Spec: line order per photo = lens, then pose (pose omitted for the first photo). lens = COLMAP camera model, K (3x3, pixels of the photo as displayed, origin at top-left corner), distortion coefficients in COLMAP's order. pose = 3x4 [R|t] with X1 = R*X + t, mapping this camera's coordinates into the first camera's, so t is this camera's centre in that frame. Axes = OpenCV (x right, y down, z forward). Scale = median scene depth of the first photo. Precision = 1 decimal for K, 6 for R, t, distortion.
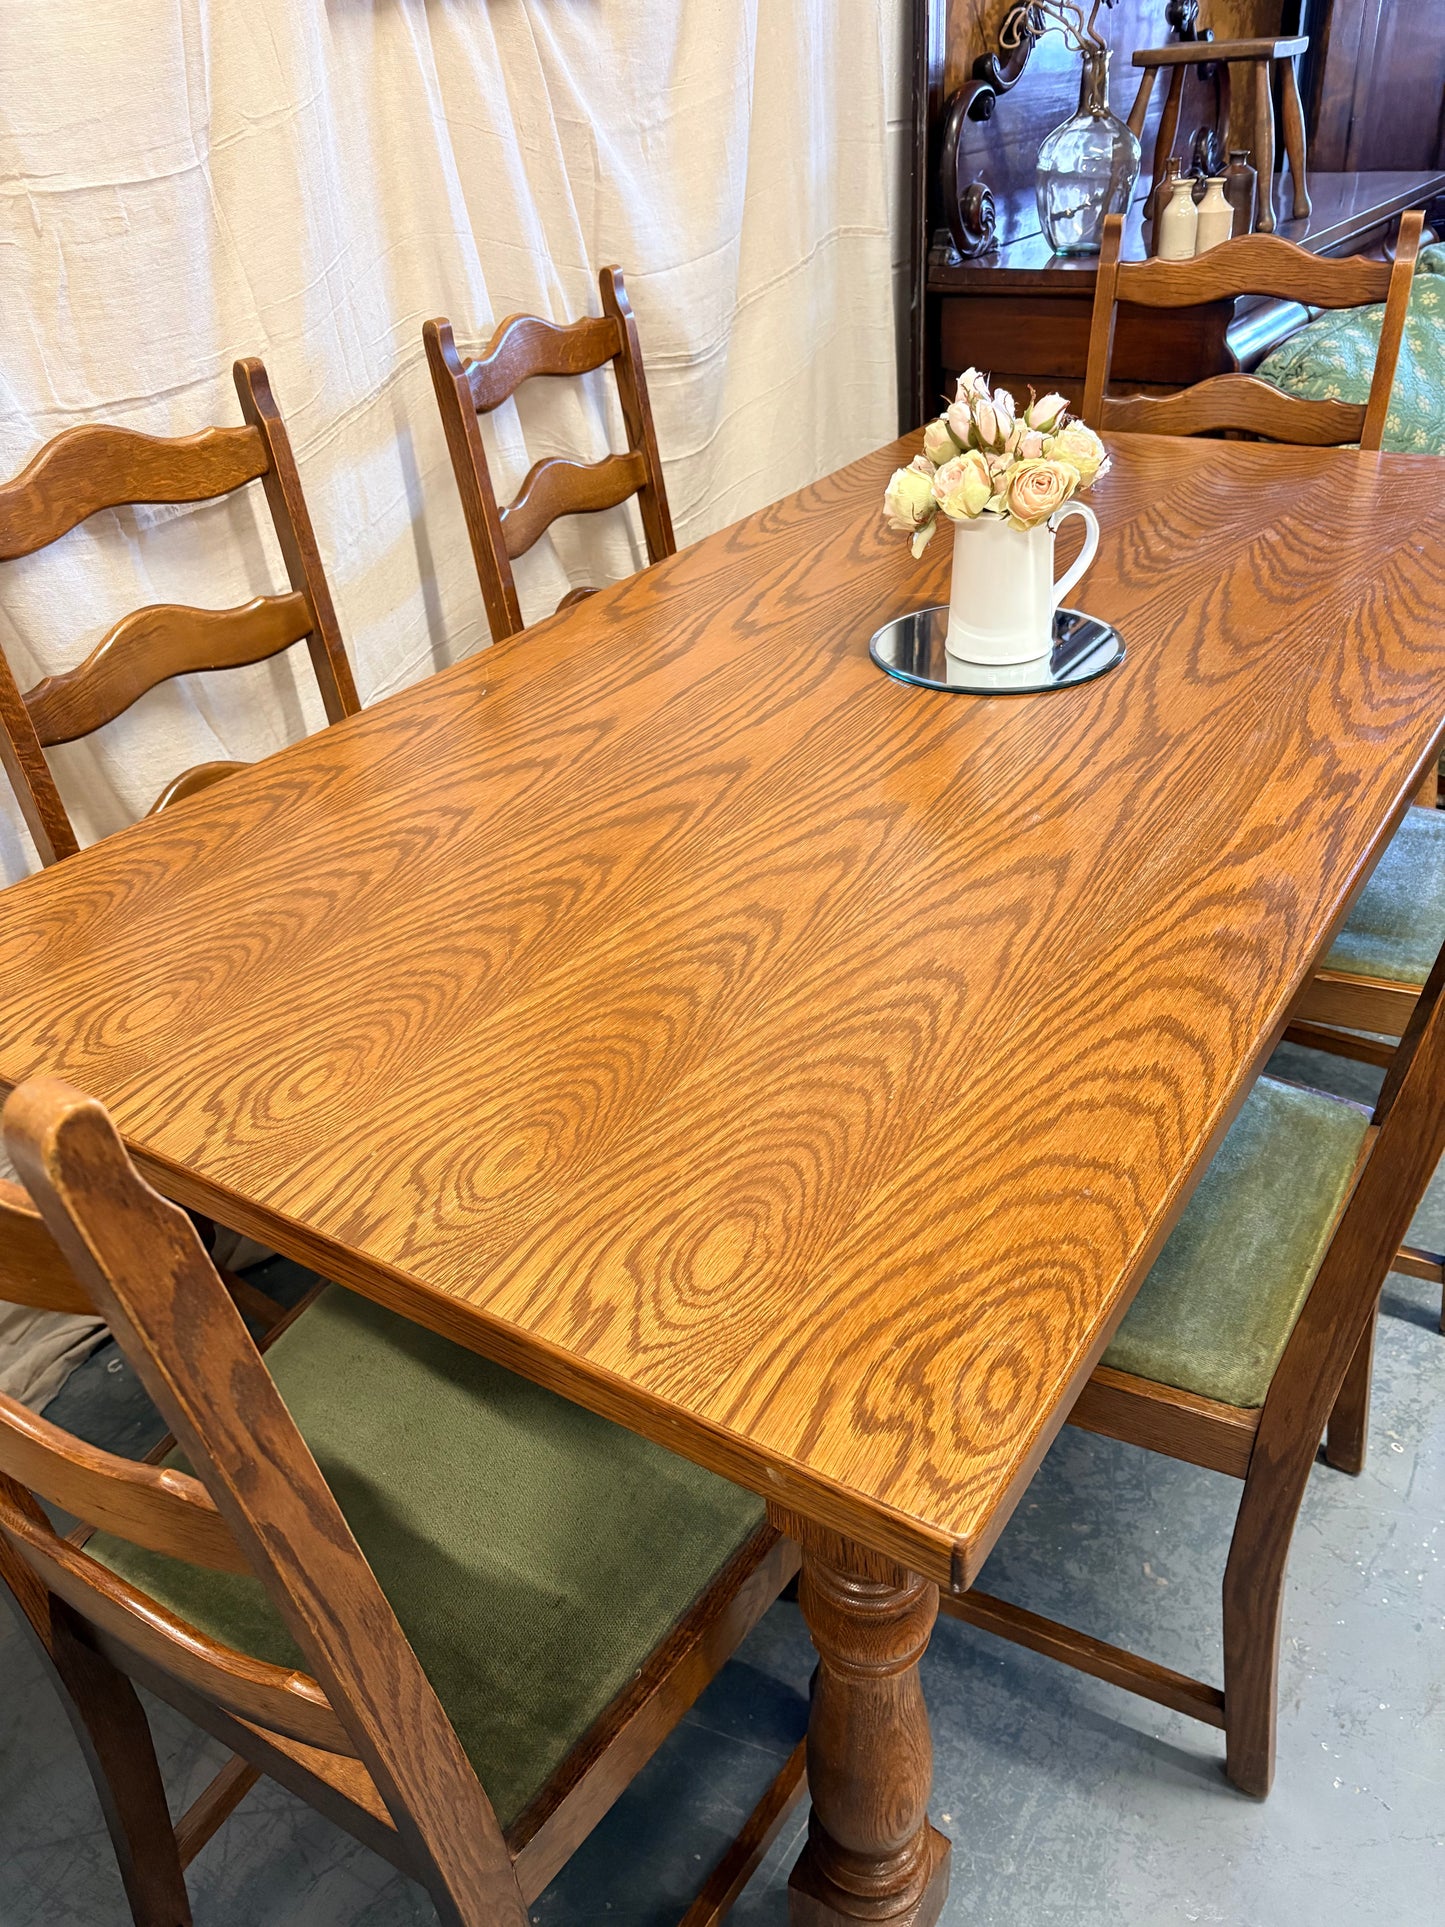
lens RADIAL K [[1465.7, 0, 708.9], [0, 1465.7, 956.7], [0, 0, 1]] dist [0.032661, -0.043124]
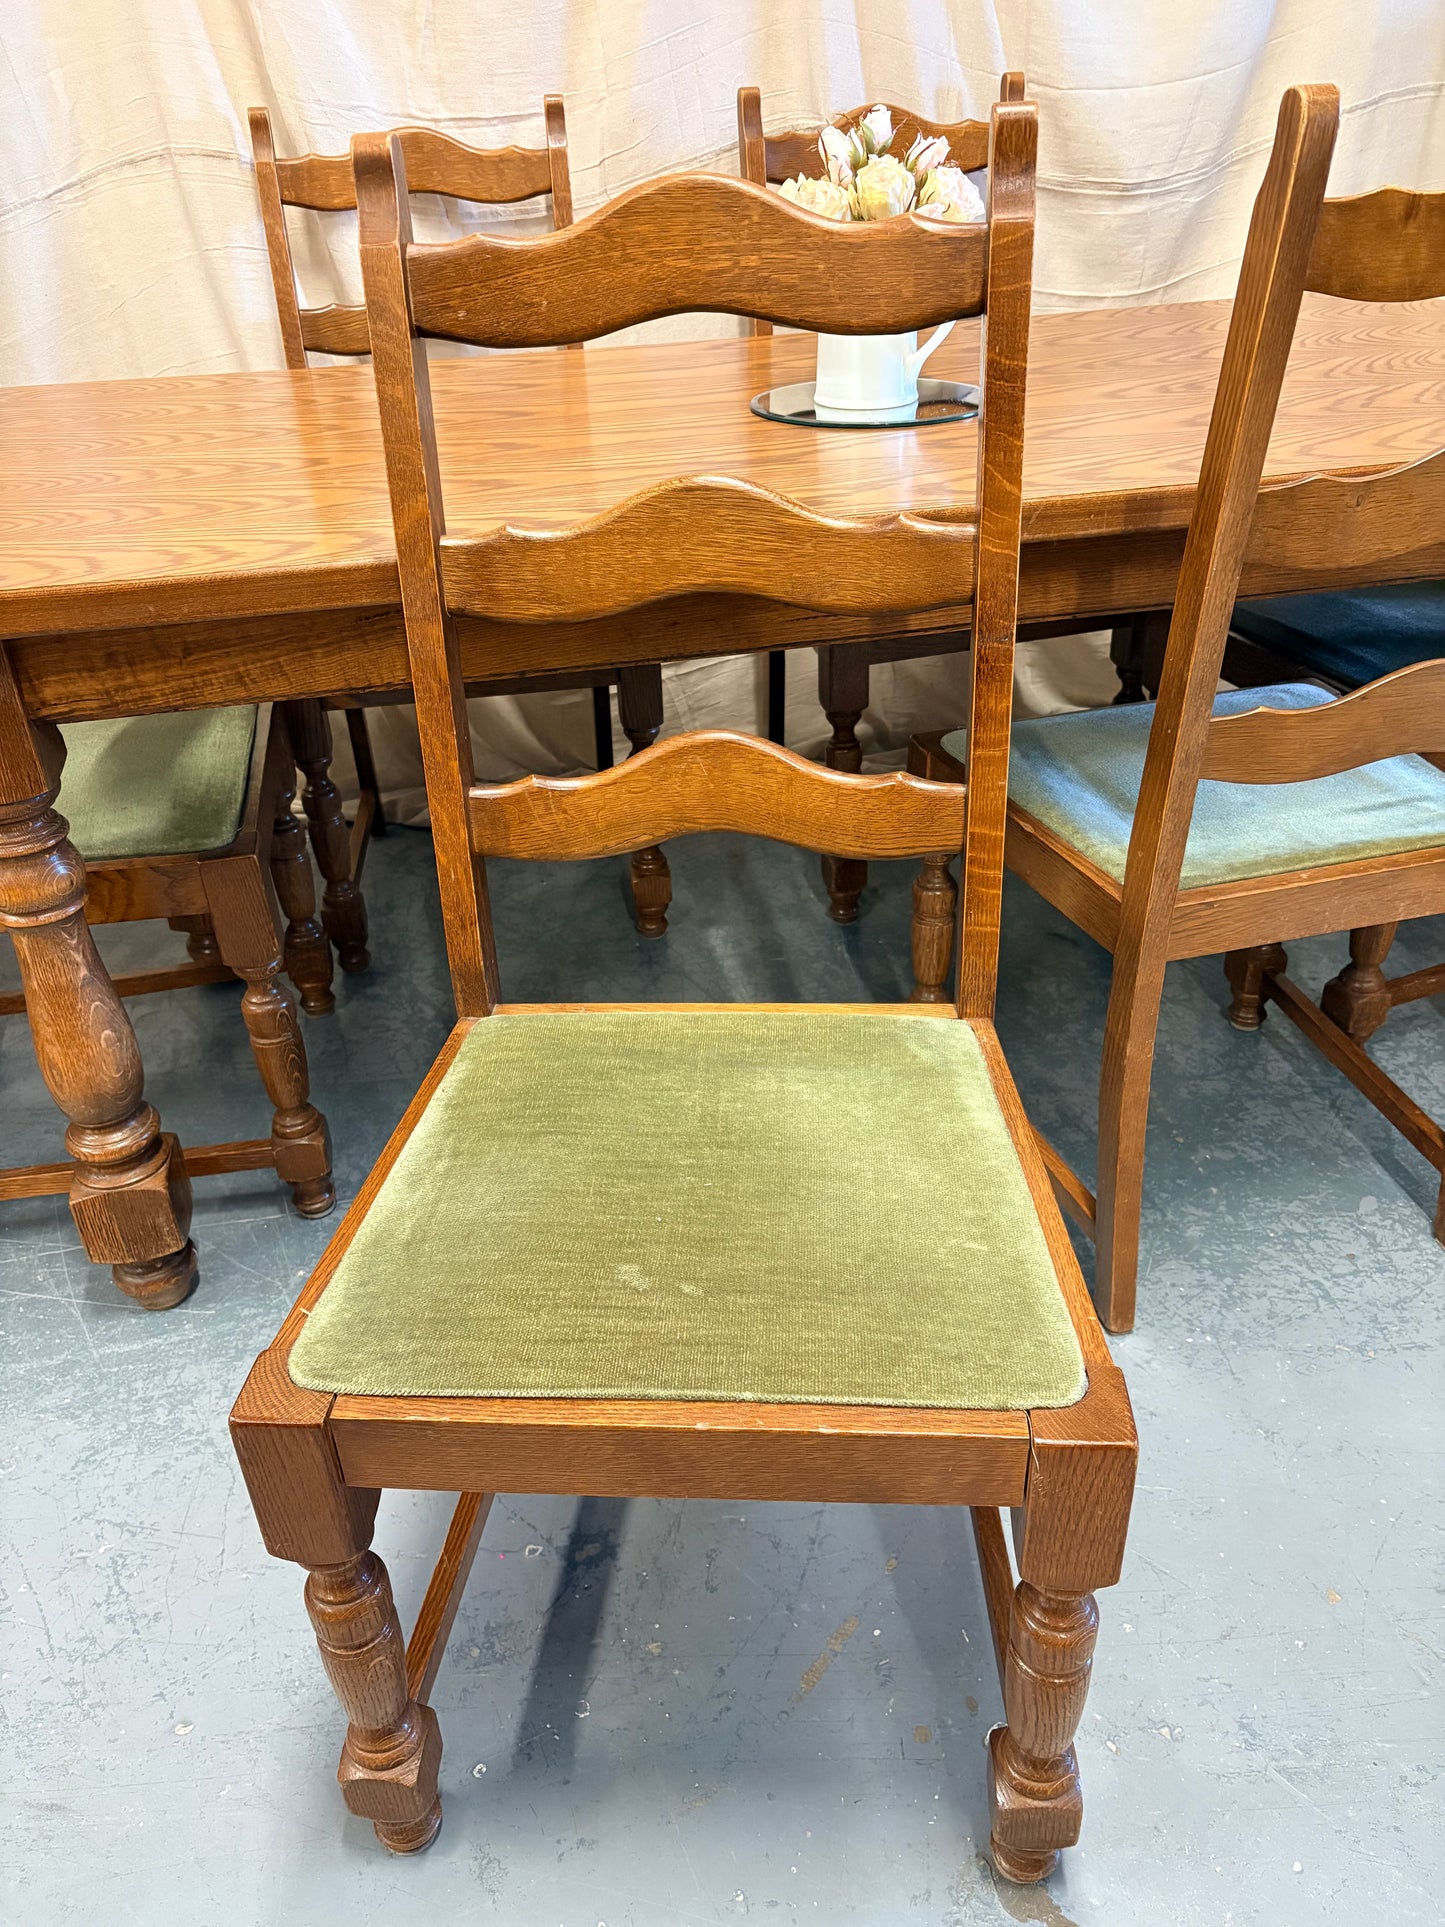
lens RADIAL K [[1465.7, 0, 707.3], [0, 1465.7, 950.9], [0, 0, 1]] dist [0.032661, -0.043124]
pose [[0.698482, 0.393744, -0.597569, 0.976035], [-0.384299, 0.910788, 0.150931, 0.027379], [0.603687, 0.124222, 0.787484, 0.201636]]
